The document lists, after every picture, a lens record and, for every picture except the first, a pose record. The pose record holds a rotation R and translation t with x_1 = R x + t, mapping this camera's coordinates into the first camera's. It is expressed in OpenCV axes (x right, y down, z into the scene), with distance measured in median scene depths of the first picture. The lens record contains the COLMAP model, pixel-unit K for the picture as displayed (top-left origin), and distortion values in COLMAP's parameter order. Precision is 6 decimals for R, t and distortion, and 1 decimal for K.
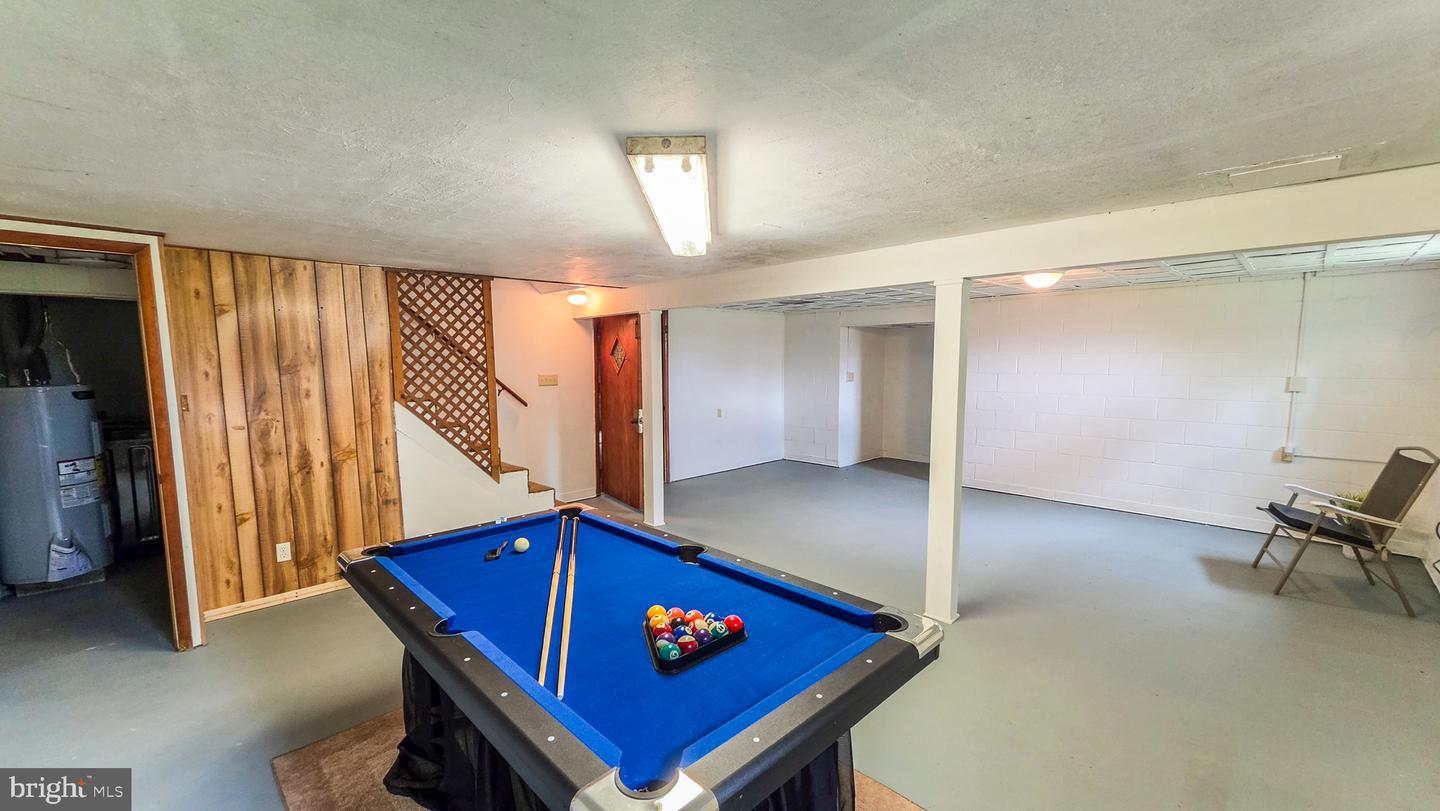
lens RADIAL K [[575.4, 0, 706.4], [0, 575.4, 416.5], [0, 0, 1]] dist [-0.000730, -0.000132]
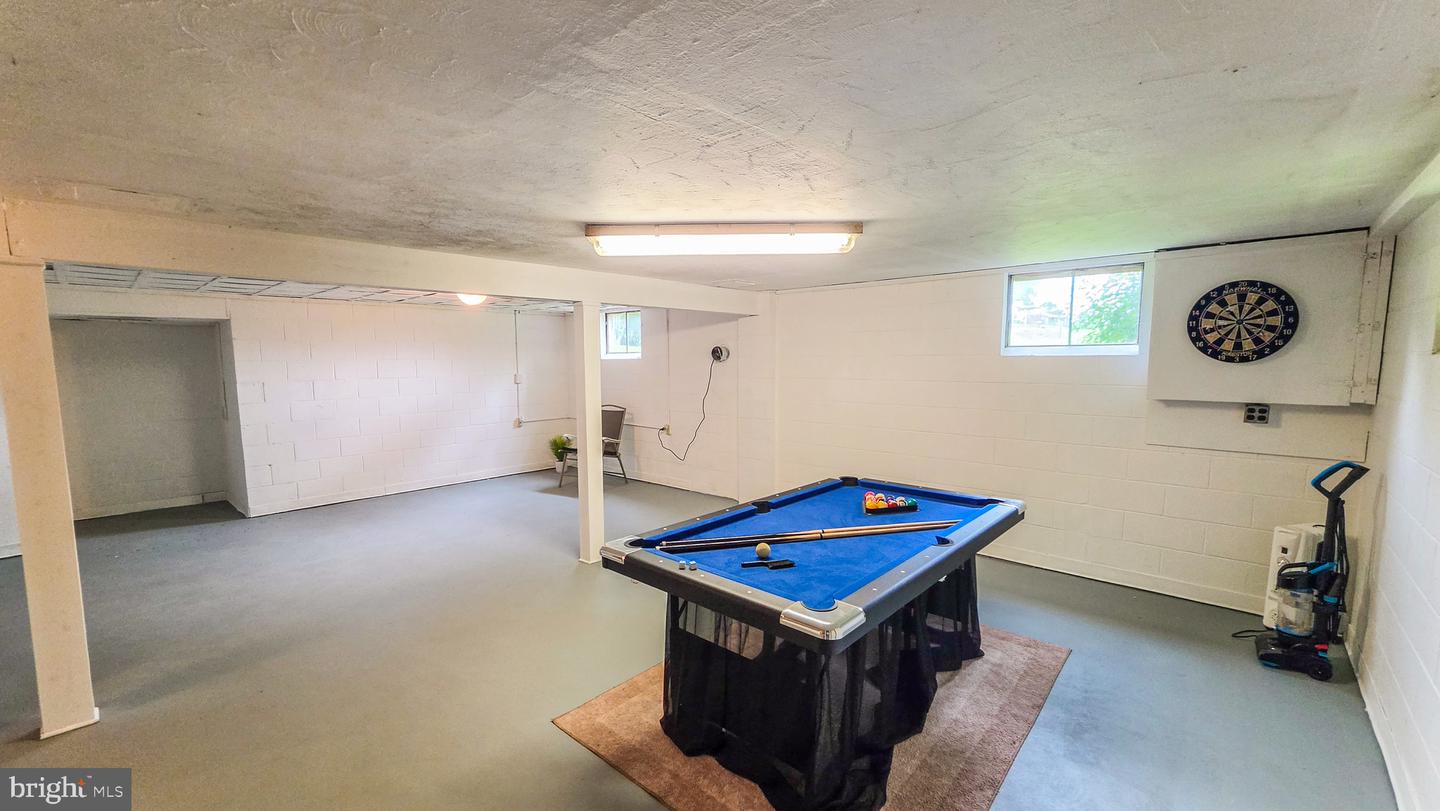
lens RADIAL K [[575.4, 0, 706.4], [0, 575.4, 416.5], [0, 0, 1]] dist [-0.000730, -0.000132]
pose [[-0.062936, -0.089759, 0.993973, -0.640039], [0.107911, 0.989496, 0.096188, -0.050046], [-0.992166, 0.113314, -0.052589, 0.581134]]
